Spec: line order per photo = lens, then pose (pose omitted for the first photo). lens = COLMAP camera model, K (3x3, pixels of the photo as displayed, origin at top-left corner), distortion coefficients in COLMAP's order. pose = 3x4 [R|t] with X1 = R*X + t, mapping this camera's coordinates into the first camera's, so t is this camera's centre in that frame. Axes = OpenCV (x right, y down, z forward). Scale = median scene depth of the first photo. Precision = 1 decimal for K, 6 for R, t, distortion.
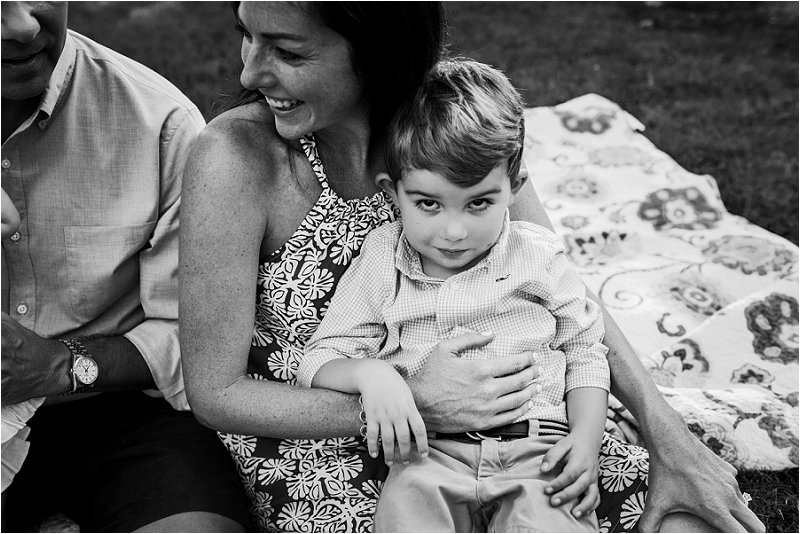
lens RADIAL K [[771.8, 0, 400.0], [0, 771.8, 267.0], [0, 0, 1]] dist [-0.007839, -0.006997]
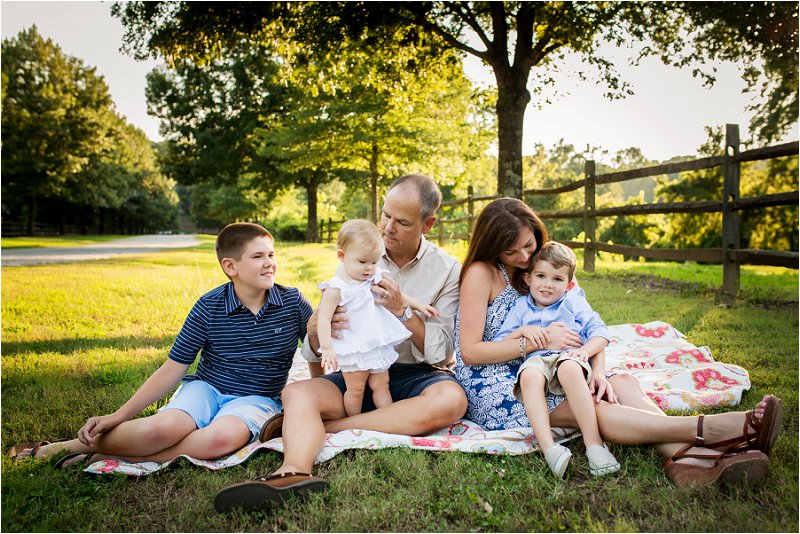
lens RADIAL K [[771.8, 0, 400.0], [0, 771.8, 267.0], [0, 0, 1]] dist [-0.007839, -0.006997]
pose [[0.979458, 0.036245, -0.198363, 0.040953], [-0.111451, 0.917109, -0.382738, 0.516468], [0.168048, 0.396984, 0.902310, -0.899143]]
